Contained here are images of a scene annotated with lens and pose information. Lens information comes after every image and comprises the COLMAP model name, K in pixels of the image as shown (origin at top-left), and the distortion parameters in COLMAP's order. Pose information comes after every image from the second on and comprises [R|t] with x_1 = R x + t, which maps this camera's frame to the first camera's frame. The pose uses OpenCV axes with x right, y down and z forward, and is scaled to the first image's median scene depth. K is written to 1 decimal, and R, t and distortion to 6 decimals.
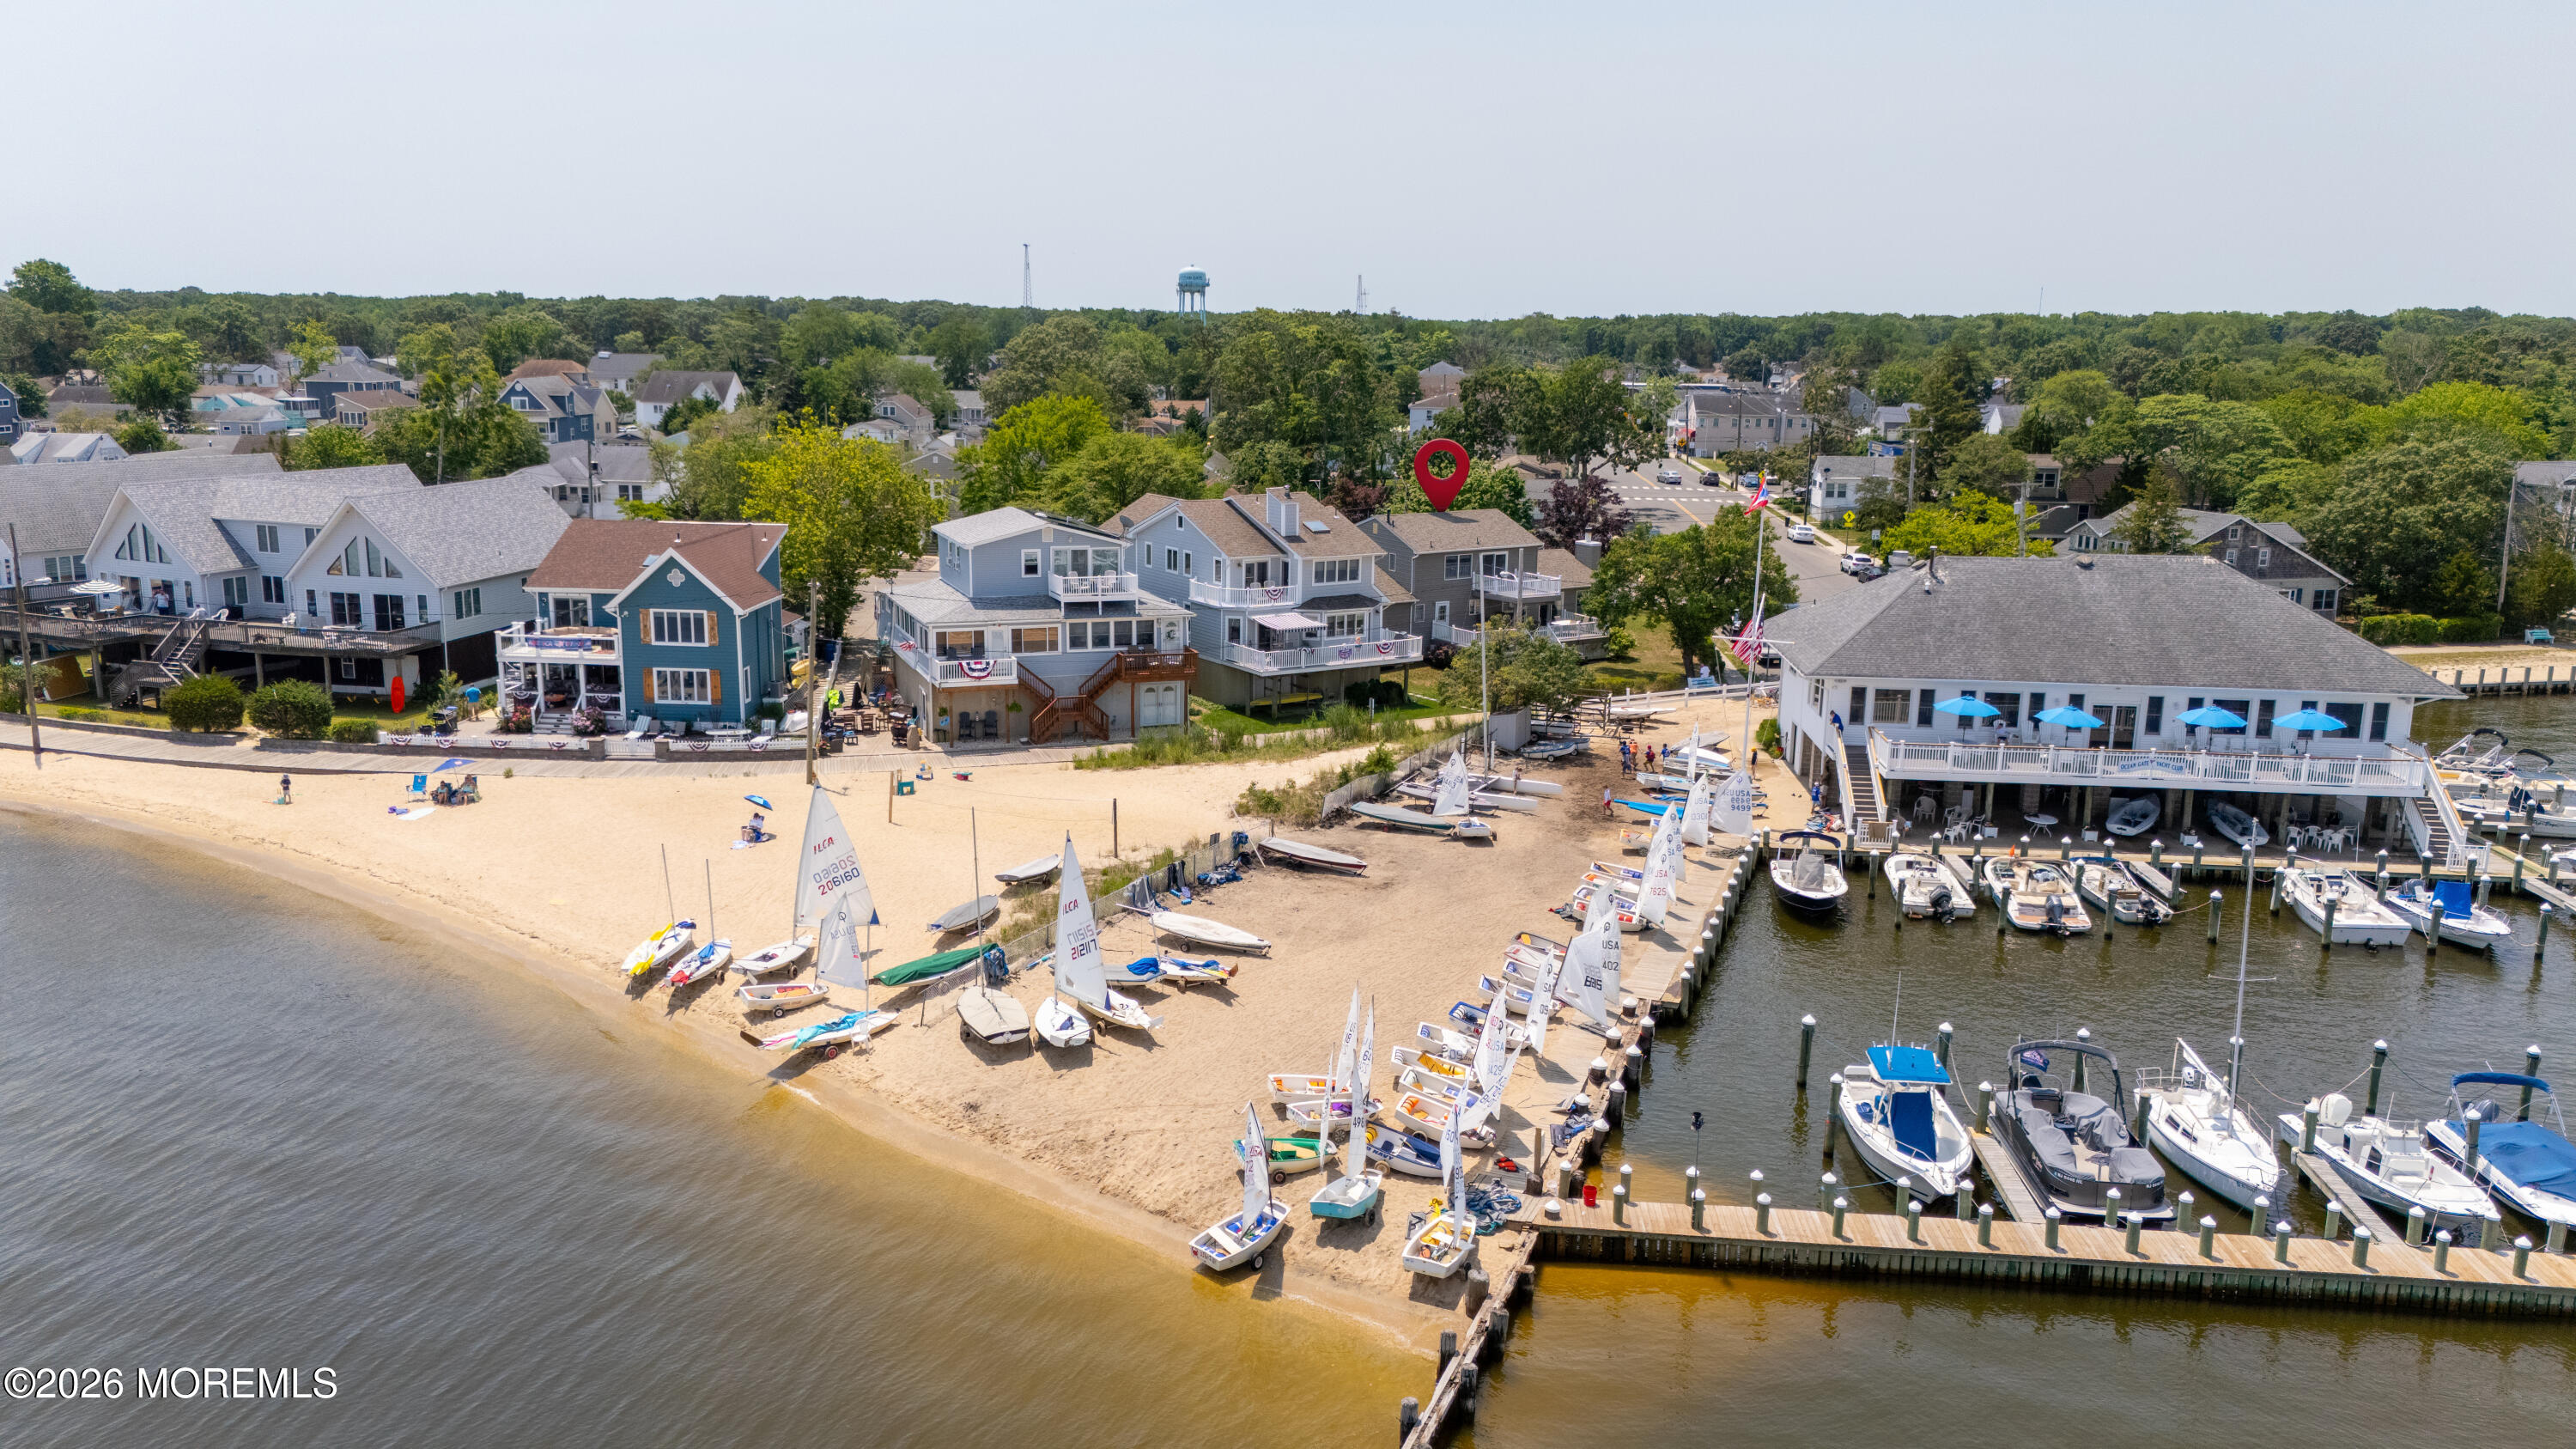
lens RADIAL K [[1891.8, 0, 1288.0], [0, 1891.8, 724.5], [0, 0, 1]] dist [0.062017, -0.053590]
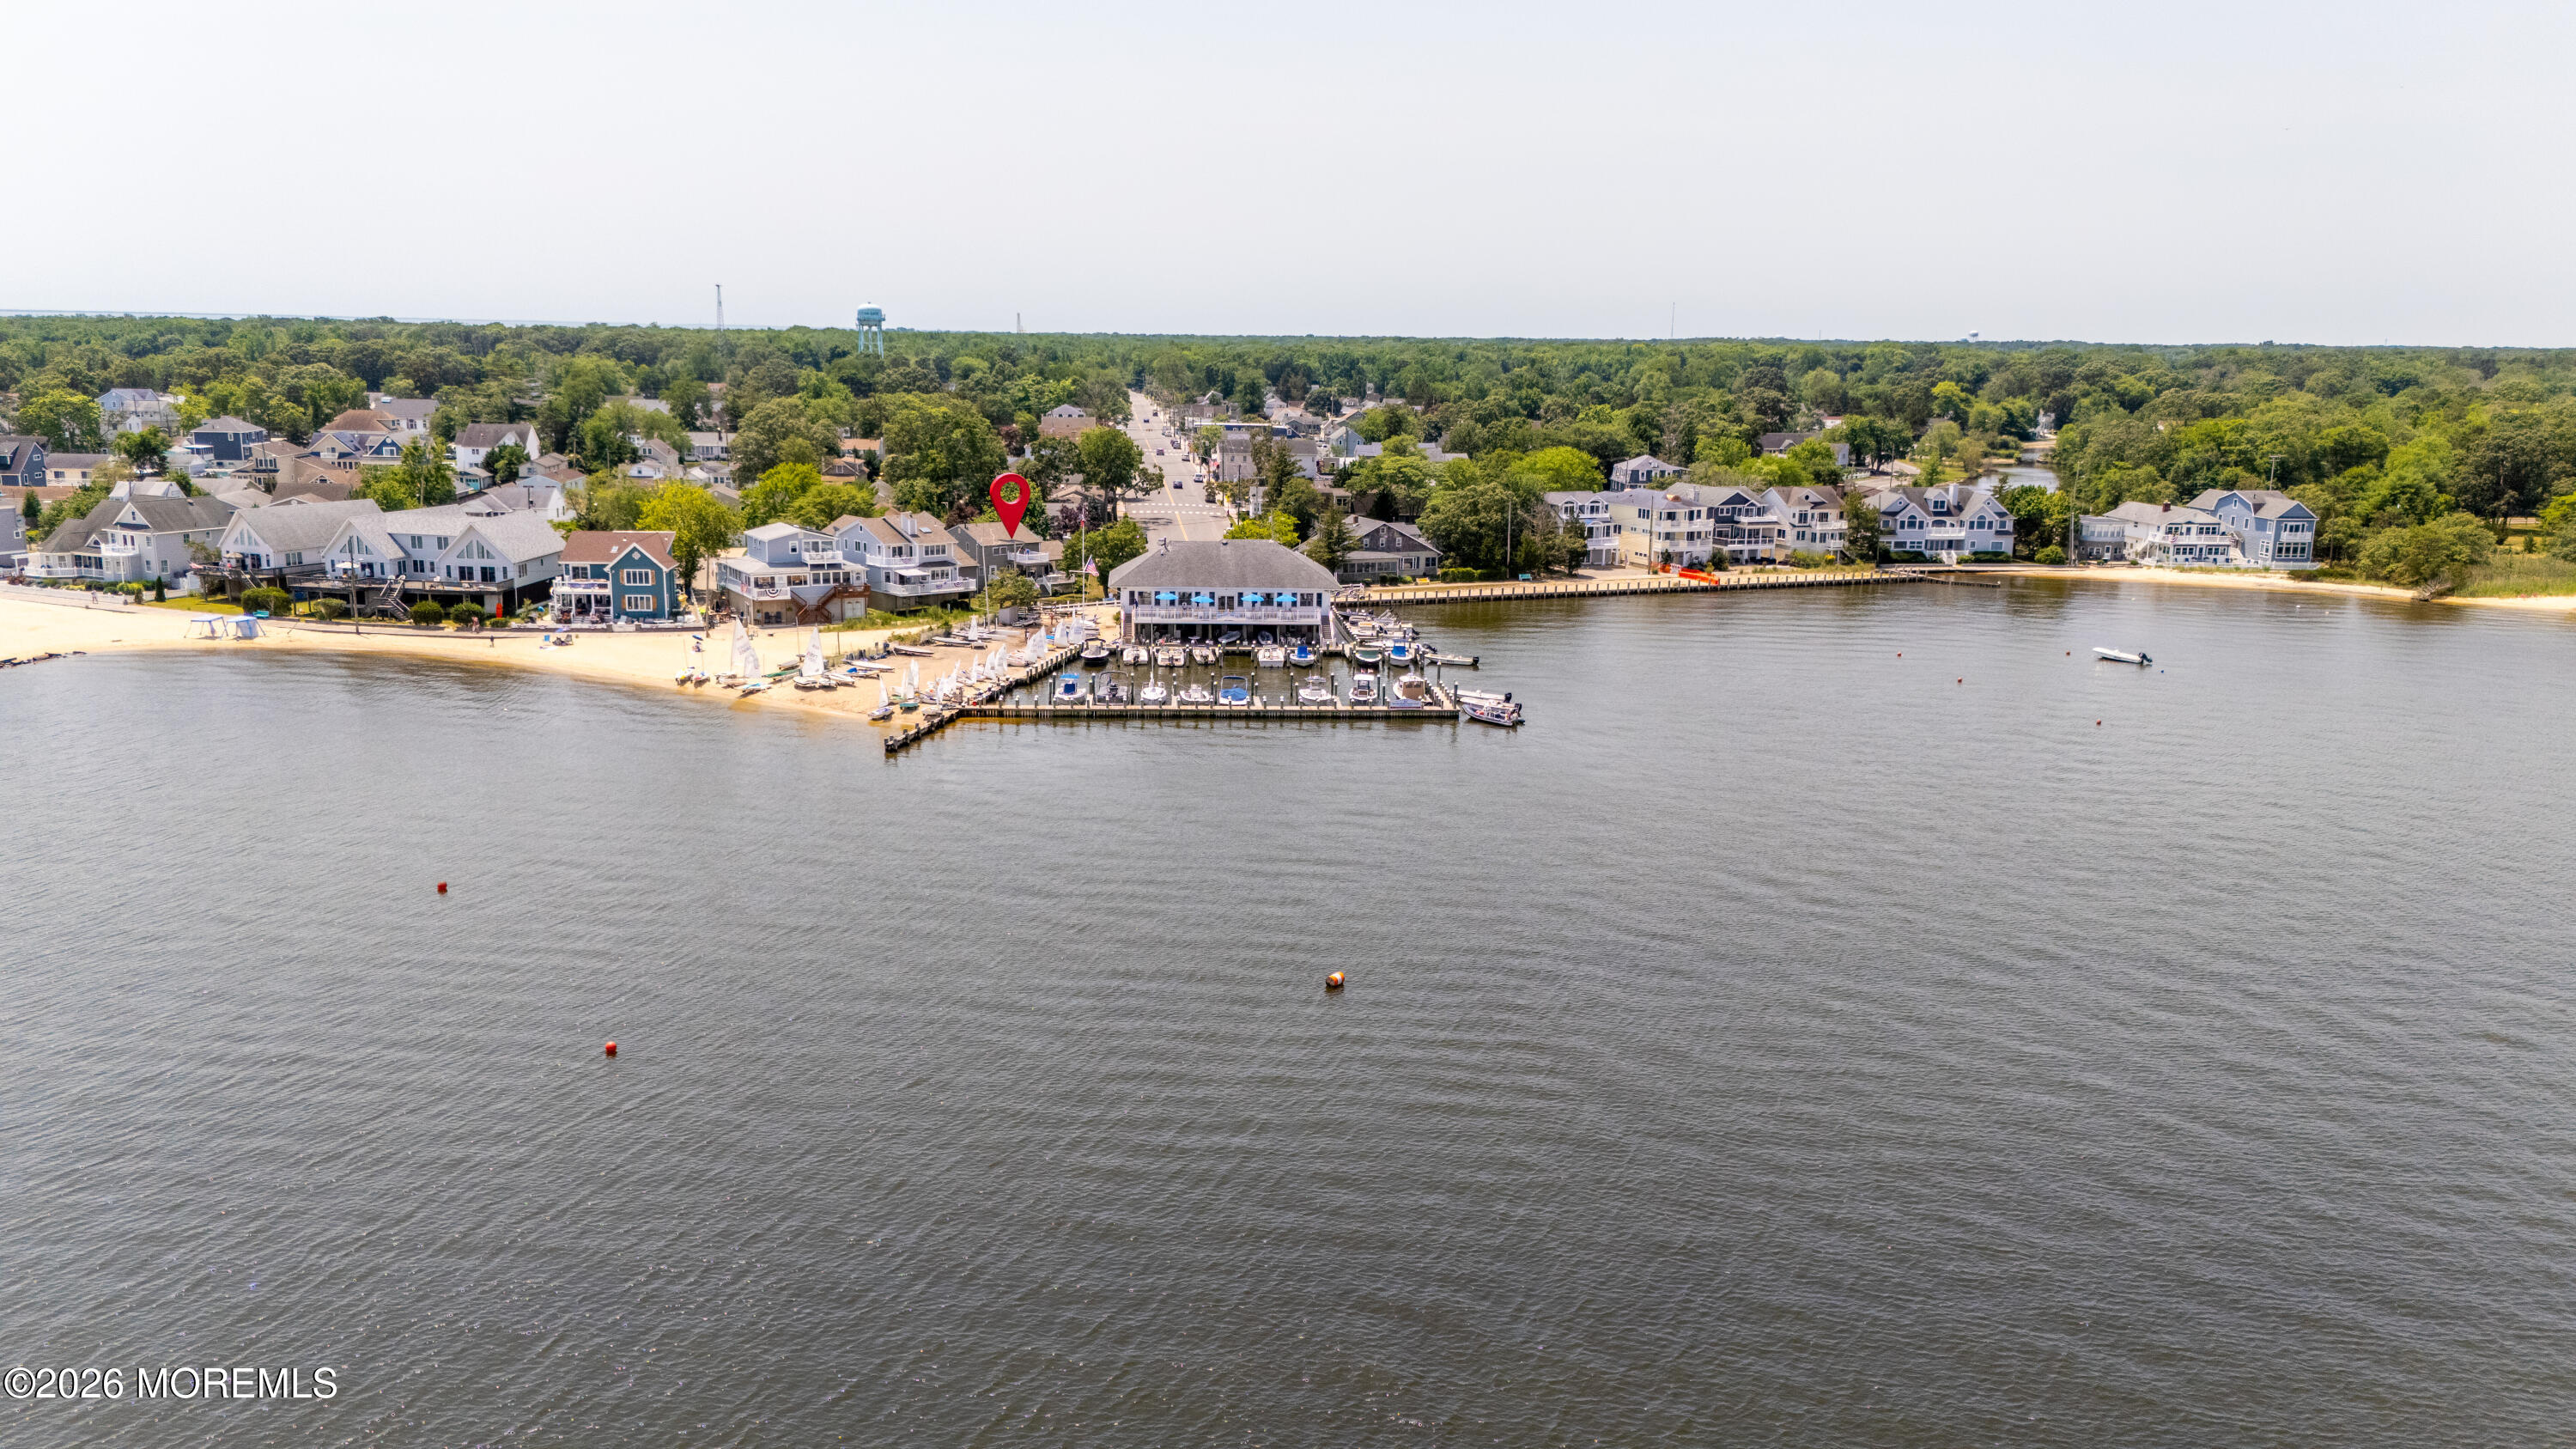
lens RADIAL K [[1840.3, 0, 1288.0], [0, 1840.3, 724.5], [0, 0, 1]] dist [0.113938, -0.272997]
pose [[0.986245, -0.029361, 0.162660, 0.074108], [0.029210, 0.999568, 0.003323, 0.124636], [-0.162688, 0.001474, 0.986677, -1.173768]]
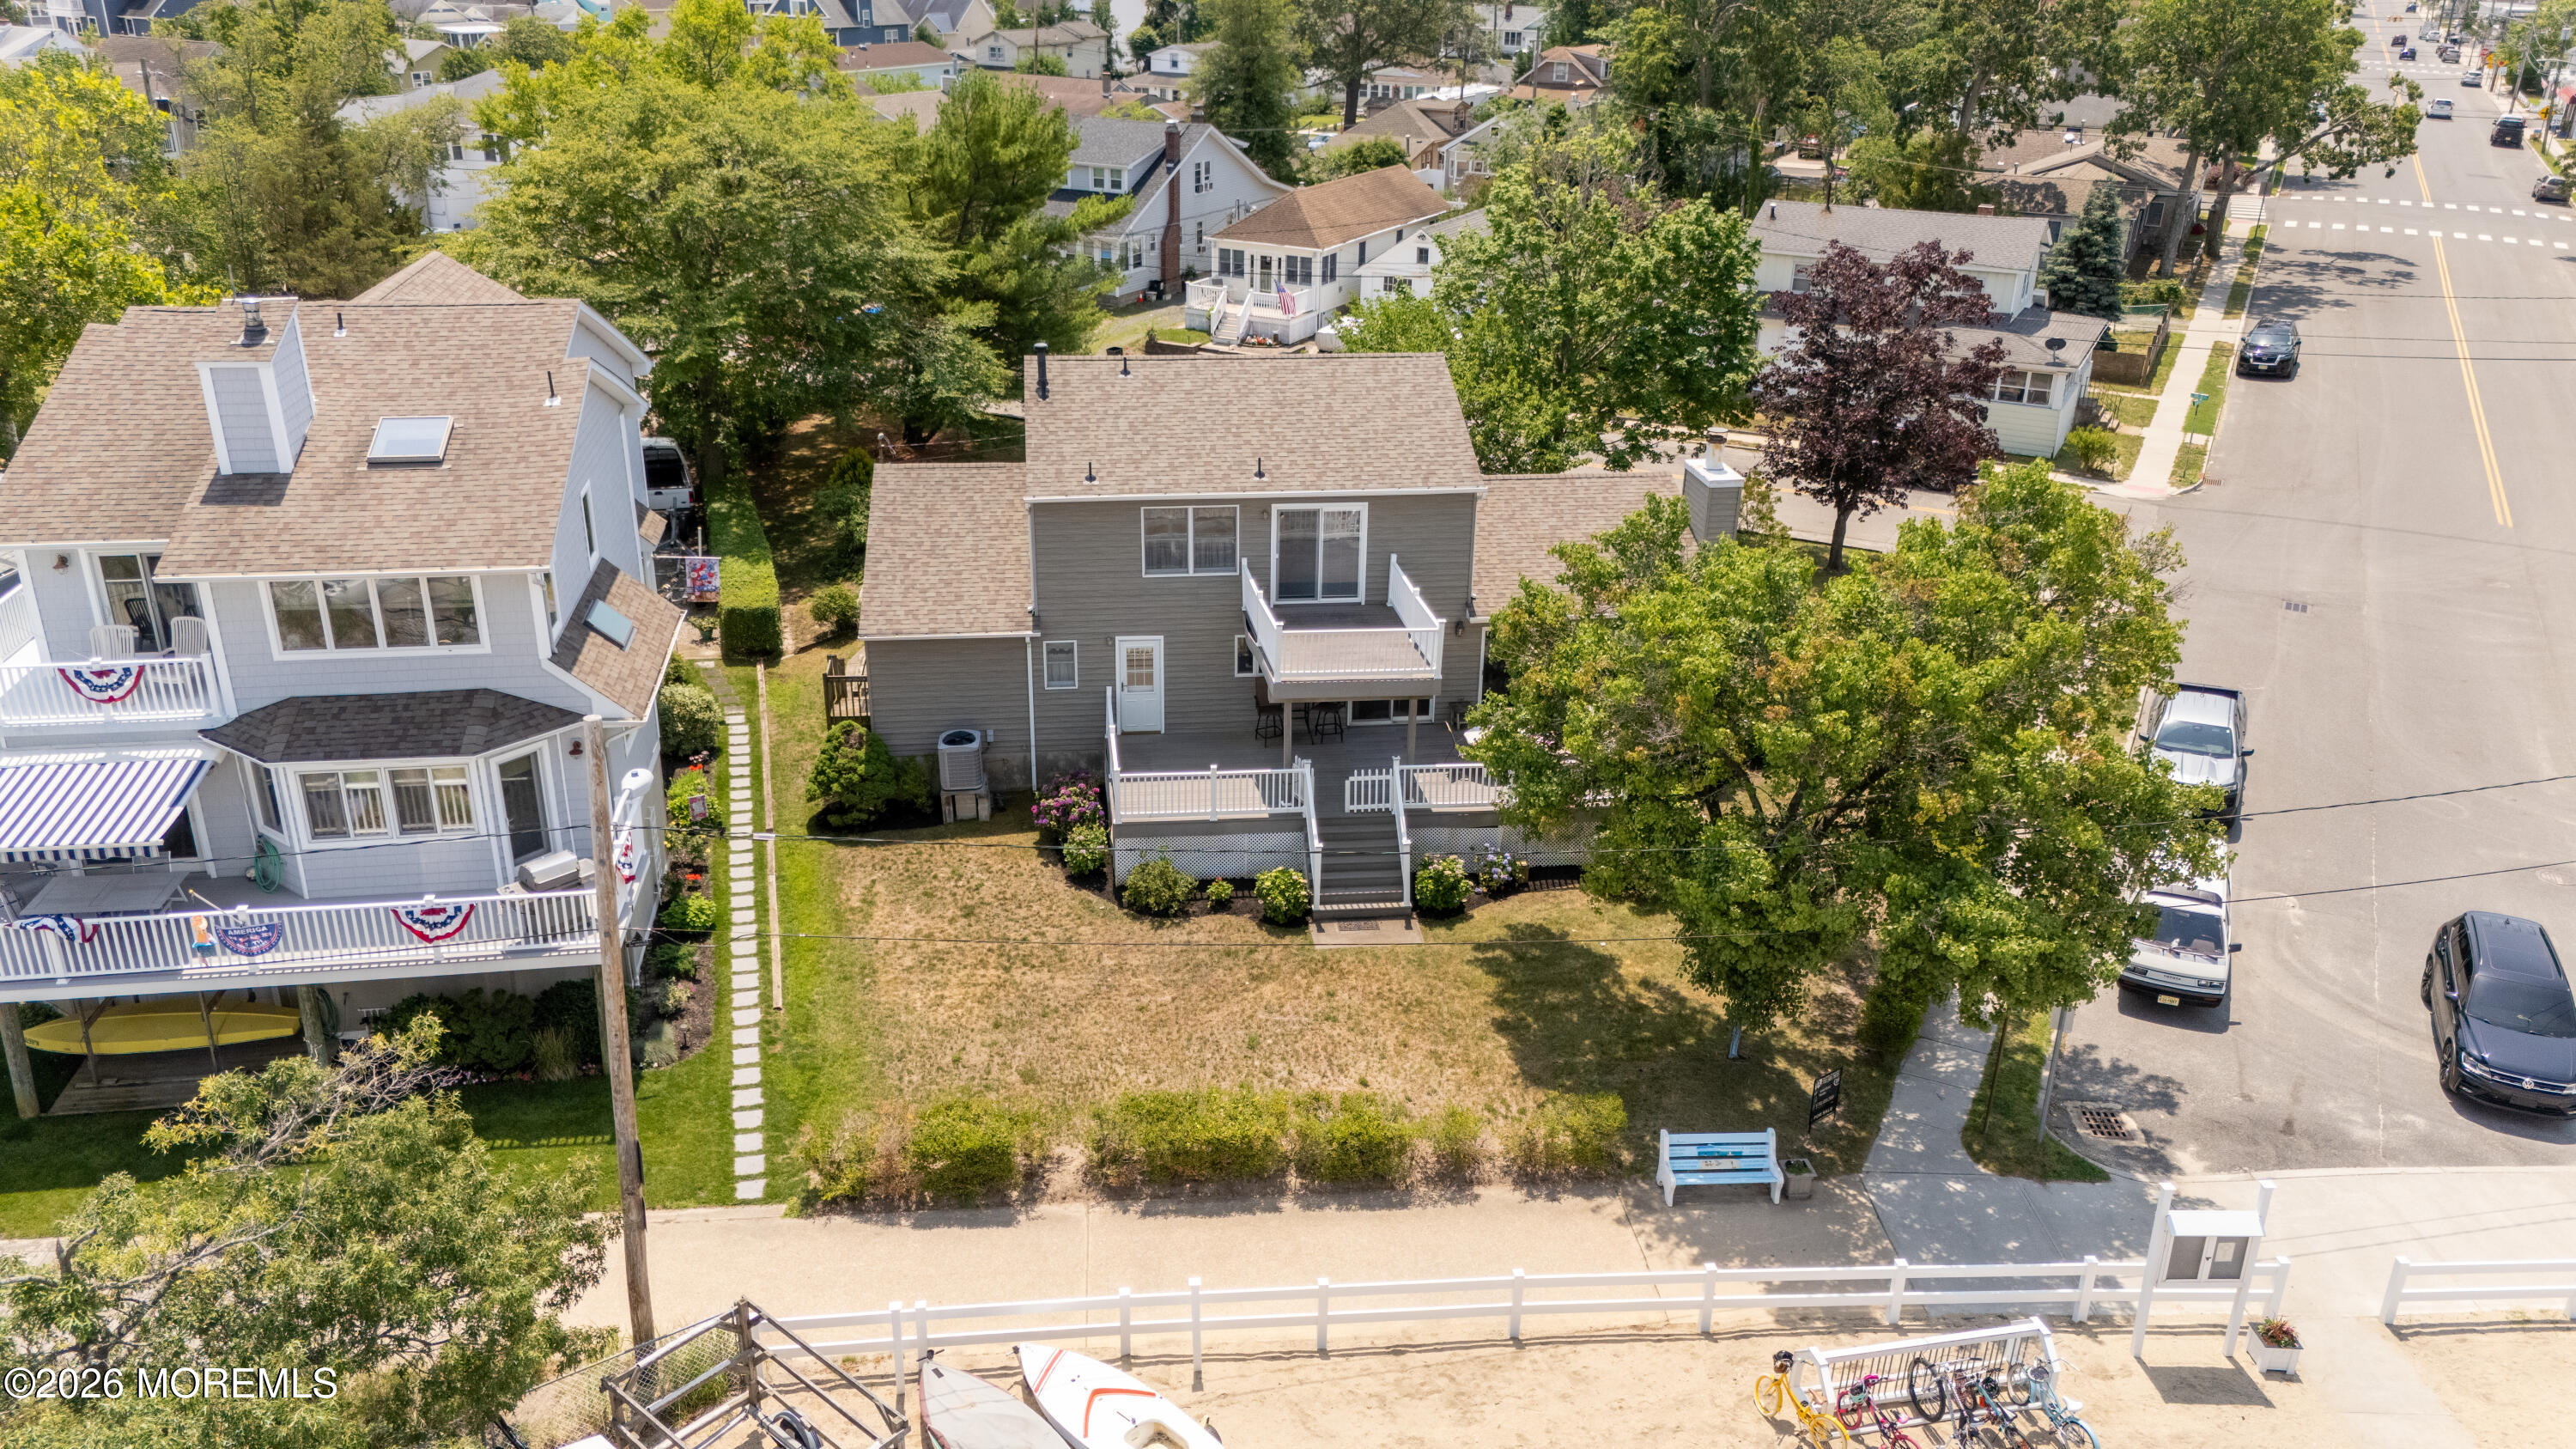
lens RADIAL K [[1899.5, 0, 1288.0], [0, 1899.5, 724.5], [0, 0, 1]] dist [0.046932, -0.027168]
pose [[0.919302, 0.156697, -0.361012, 0.258982], [-0.088256, 0.976037, 0.198905, -0.133062], [0.383529, -0.150992, 0.911102, 0.767866]]
